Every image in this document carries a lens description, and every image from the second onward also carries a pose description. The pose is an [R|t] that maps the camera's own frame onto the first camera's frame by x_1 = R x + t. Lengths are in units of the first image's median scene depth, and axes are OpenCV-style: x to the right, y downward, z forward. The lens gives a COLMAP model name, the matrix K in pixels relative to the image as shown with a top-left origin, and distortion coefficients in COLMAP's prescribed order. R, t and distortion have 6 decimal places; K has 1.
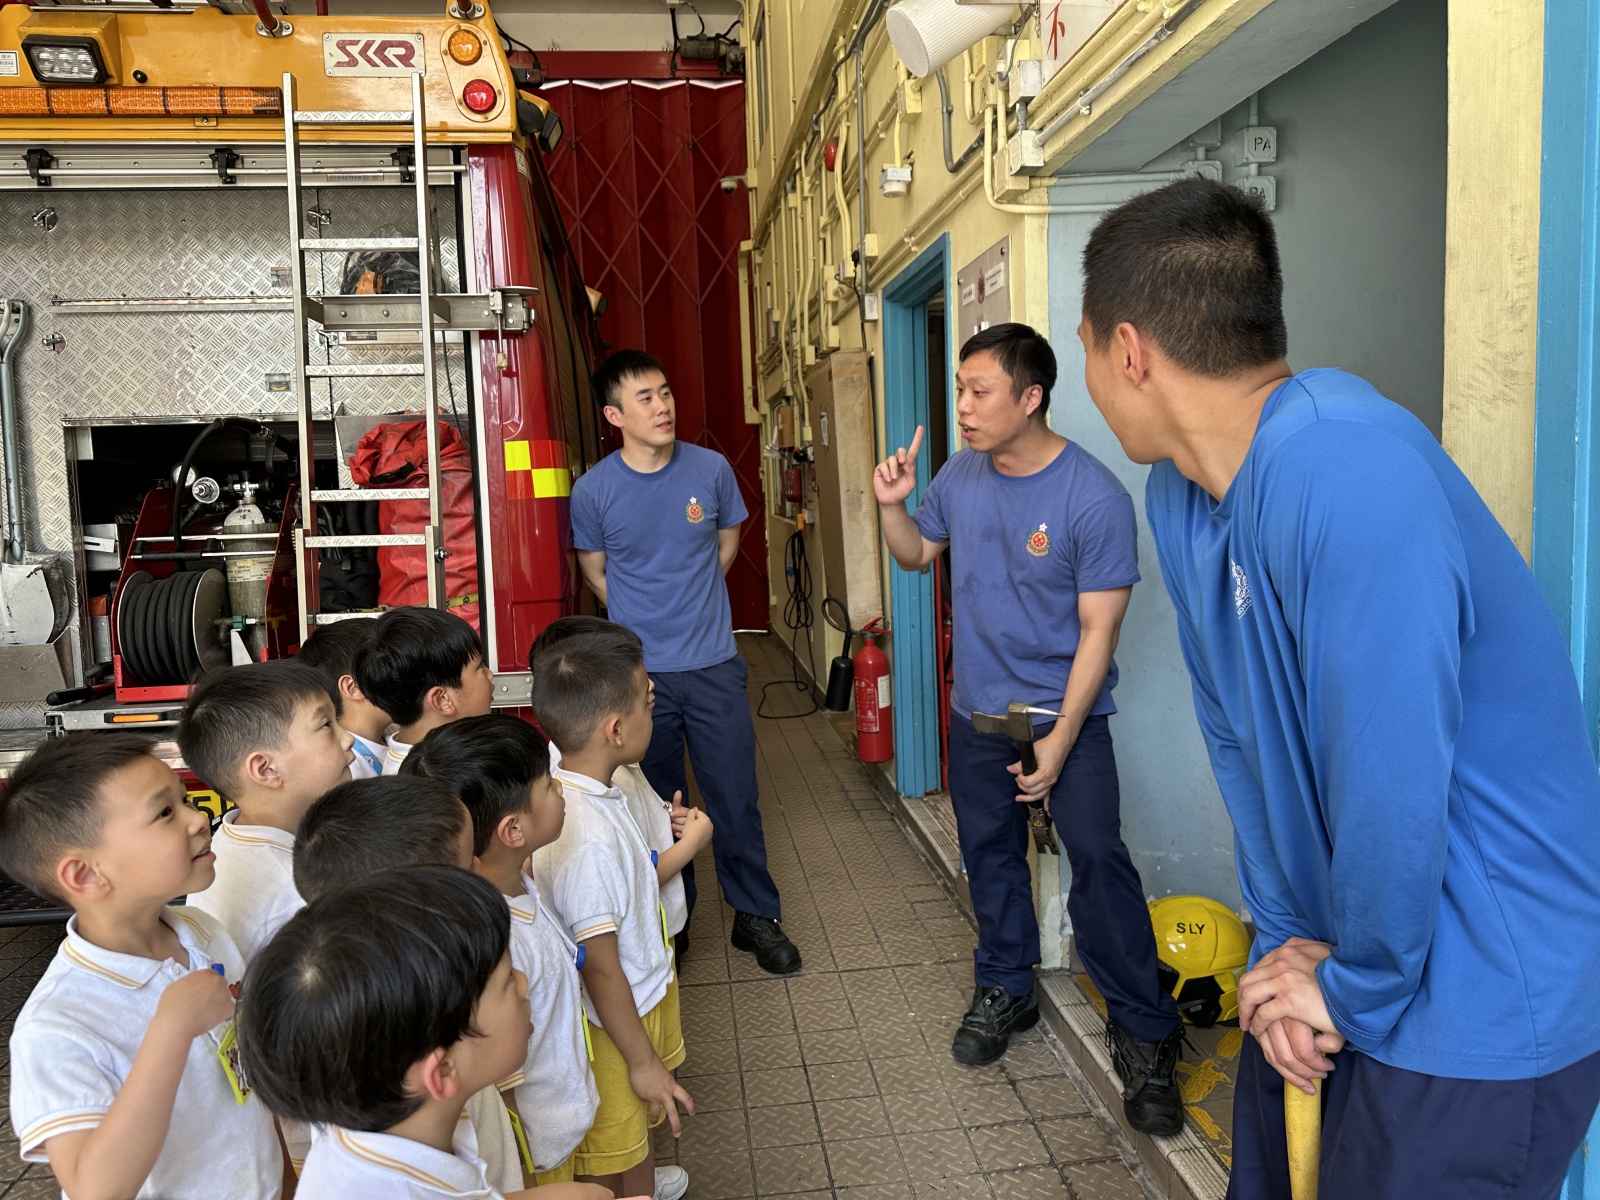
lens RADIAL K [[1107.5, 0, 804.2], [0, 1107.5, 590.2], [0, 0, 1]] dist [-0.004961, -0.002828]
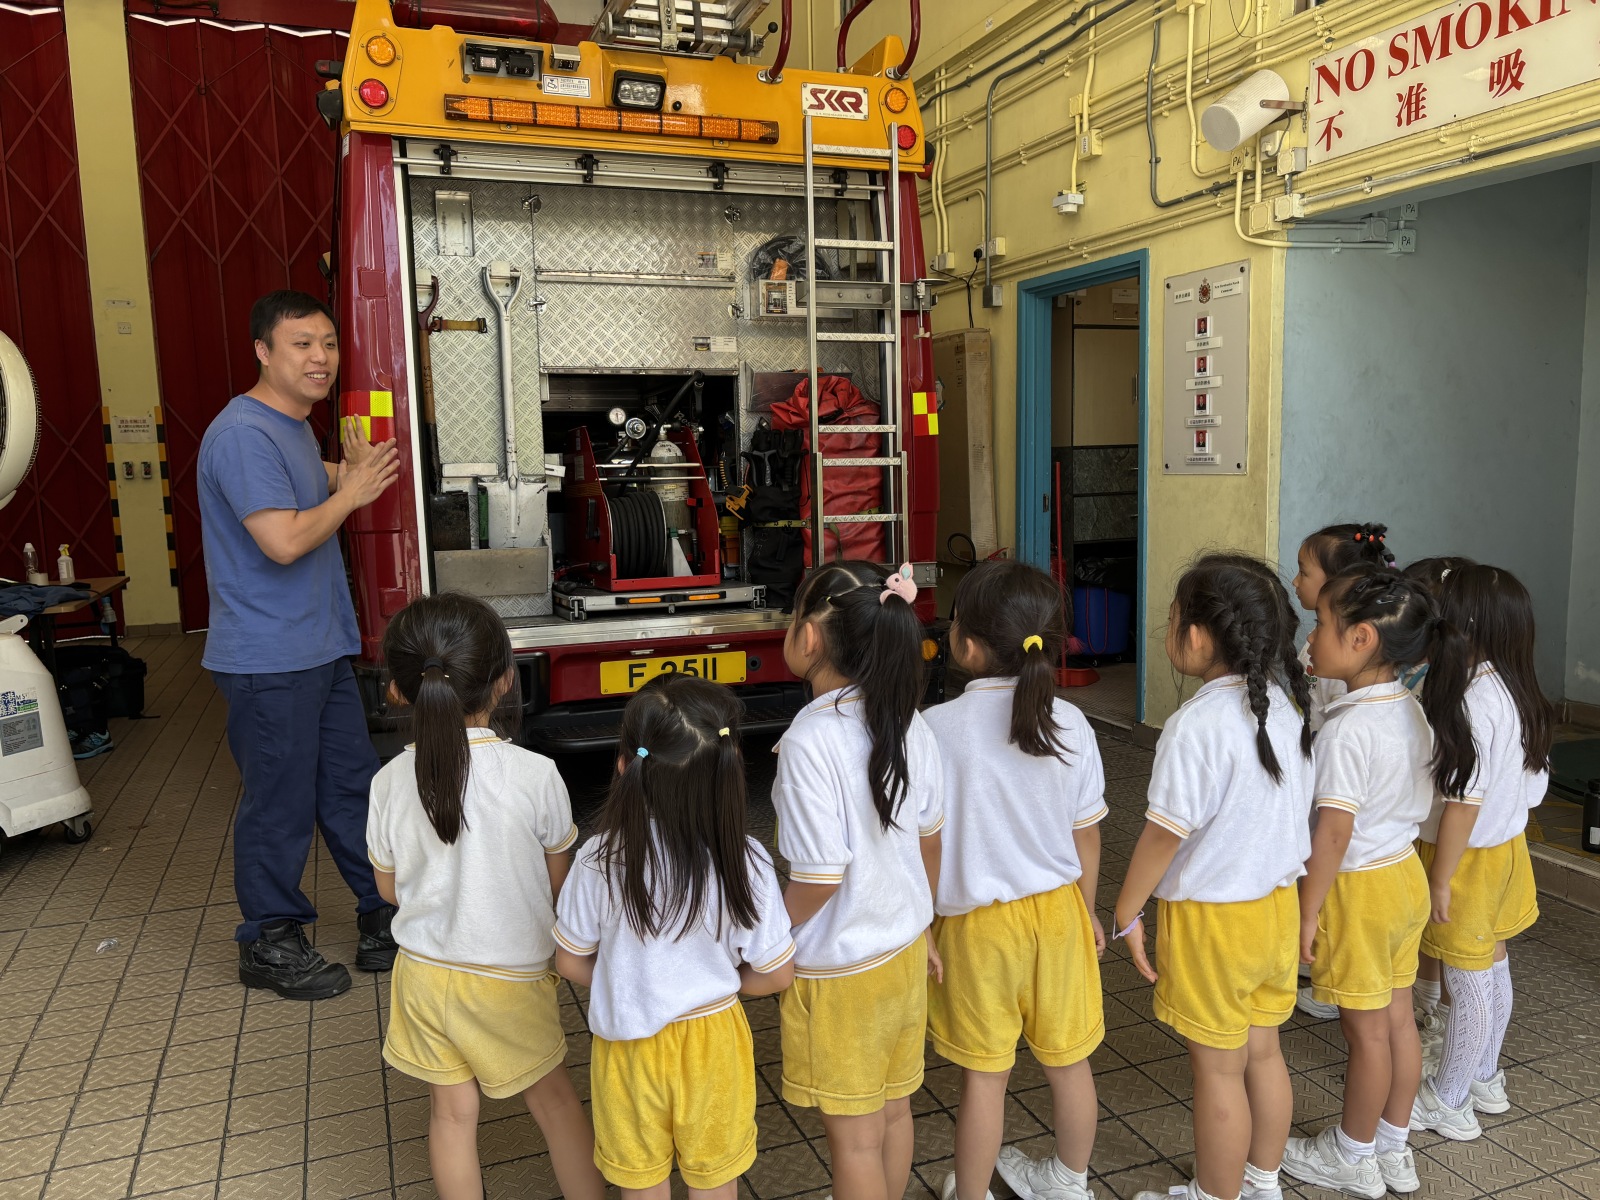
lens RADIAL K [[1213.0, 0, 787.7], [0, 1213.0, 606.5], [0, 0, 1]] dist [0.077181, -0.107655]
pose [[0.971135, -0.016685, 0.237946, -0.763831], [0.013846, 0.999812, 0.013596, 0.104411], [-0.238128, -0.009909, 0.971183, -0.418708]]
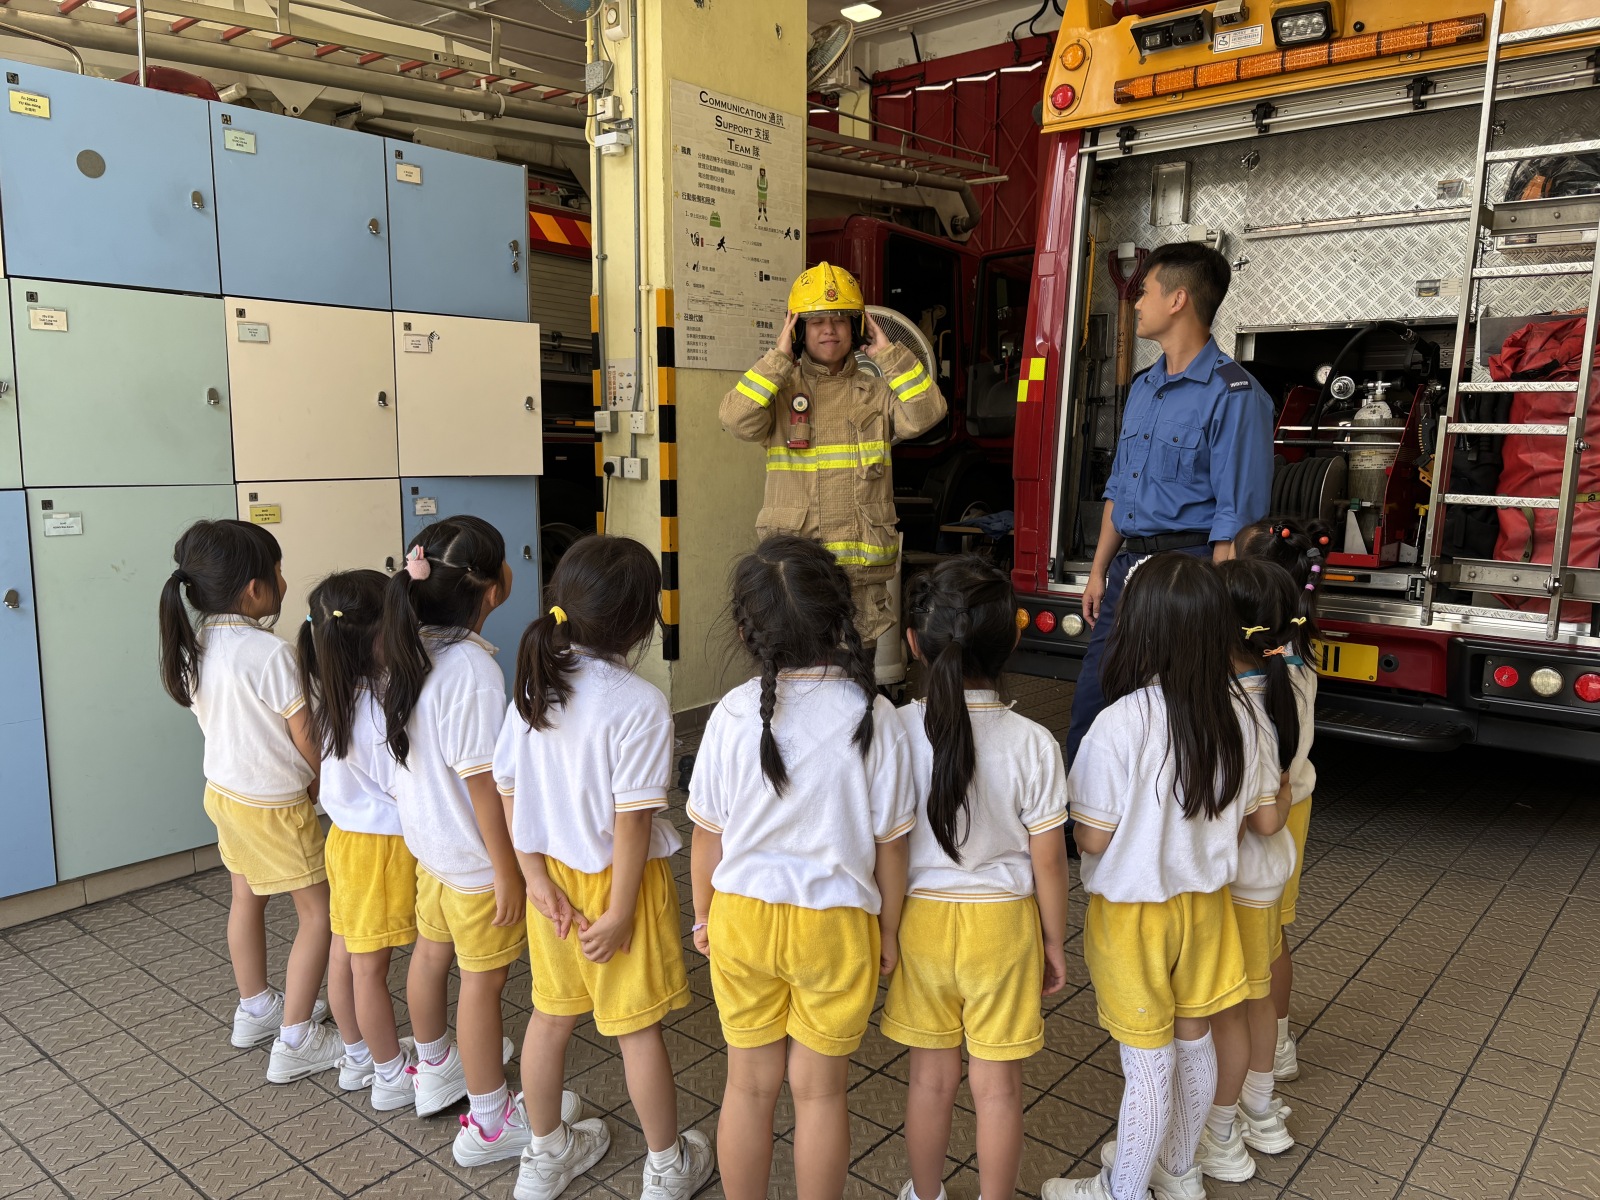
lens RADIAL K [[1221.1, 0, 809.0], [0, 1221.1, 612.1], [0, 0, 1]] dist [0.039280, -0.041010]
pose [[0.688529, 0.146576, -0.710242, 0.018822], [-0.108759, 0.989156, 0.098703, 0.080350], [0.717007, 0.009286, 0.697004, -0.306031]]
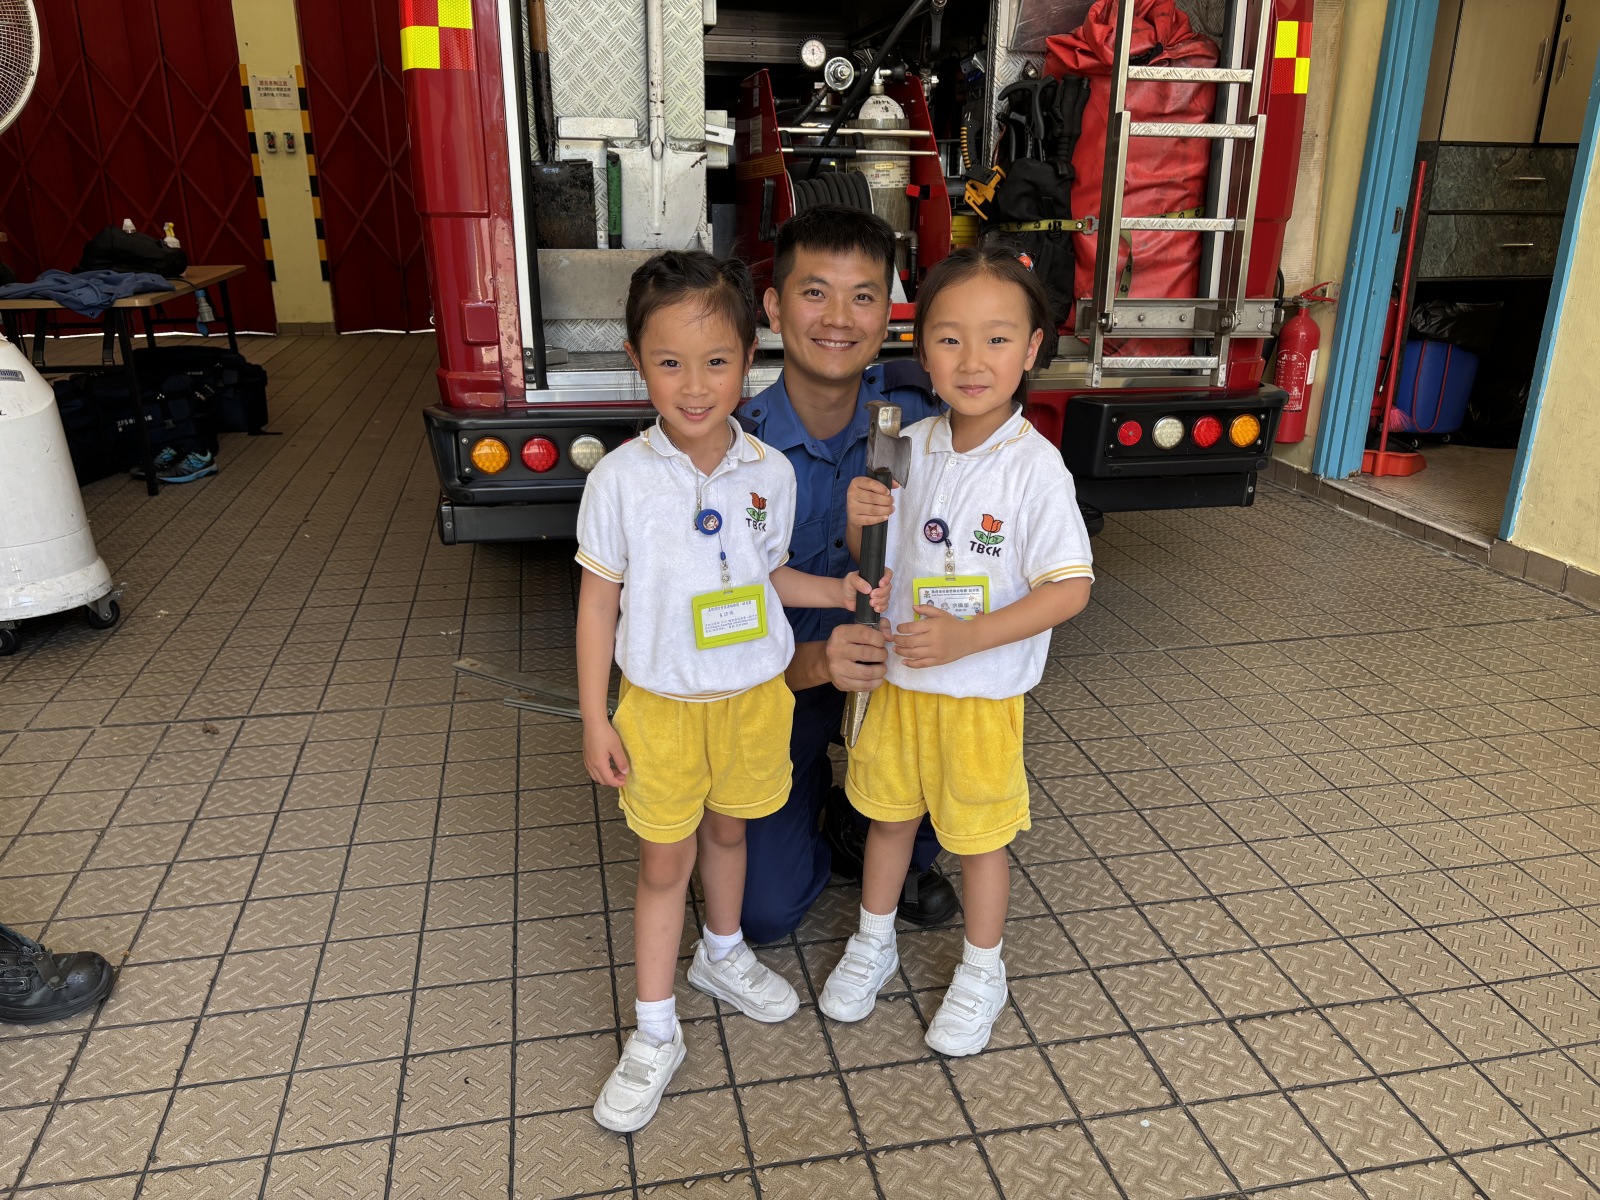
lens RADIAL K [[1221.1, 0, 809.0], [0, 1221.1, 612.1], [0, 0, 1]] dist [0.039280, -0.041010]
pose [[0.994388, 0.012578, 0.105043, -0.712556], [-0.037528, 0.970277, 0.239071, 0.094753], [-0.098914, -0.241672, 0.965304, -0.012627]]
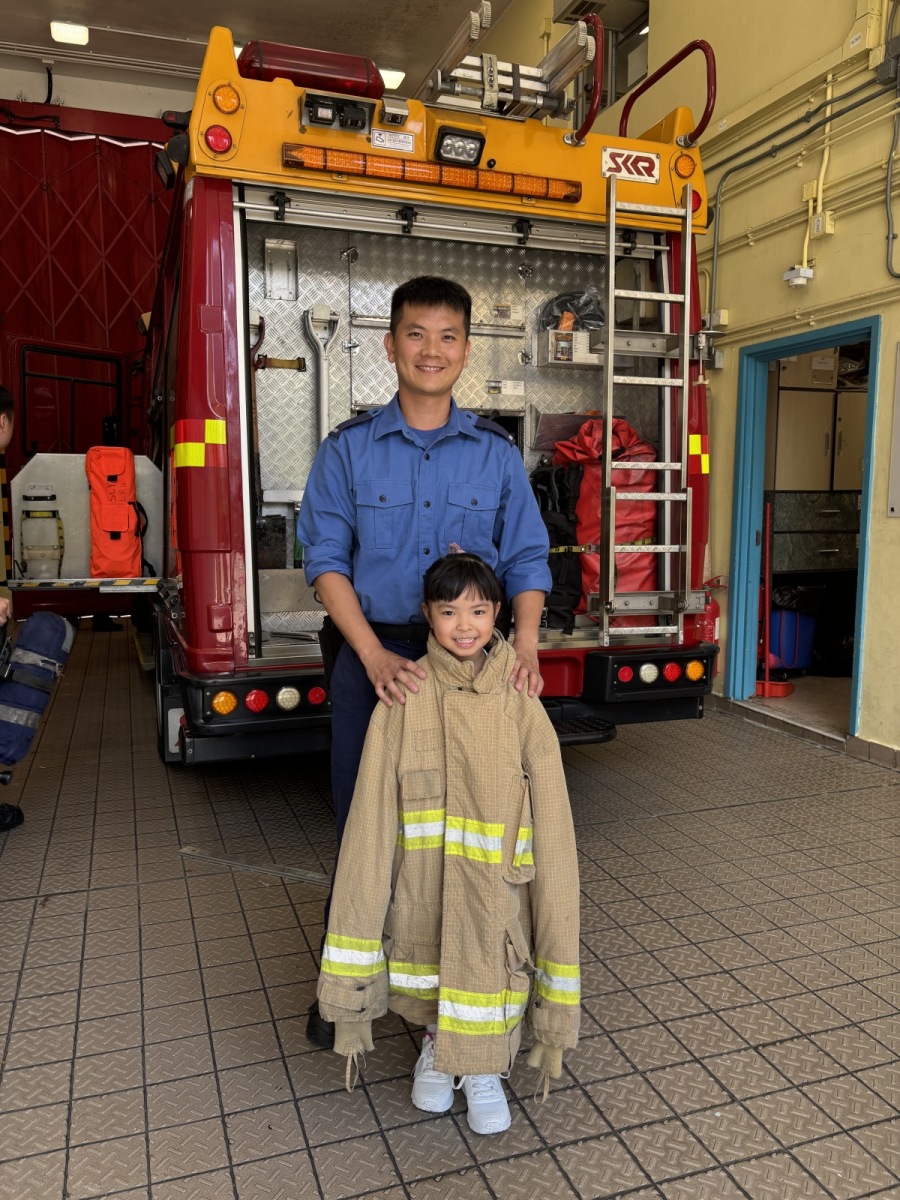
lens RADIAL K [[909.7, 0, 443.3], [0, 909.7, 603.5], [0, 0, 1]] dist [0.077181, -0.107655]
pose [[0.975632, 0.013239, 0.219014, -0.839685], [-0.015725, 0.999830, 0.009614, 0.083366], [-0.218849, -0.012824, 0.975674, -0.137024]]
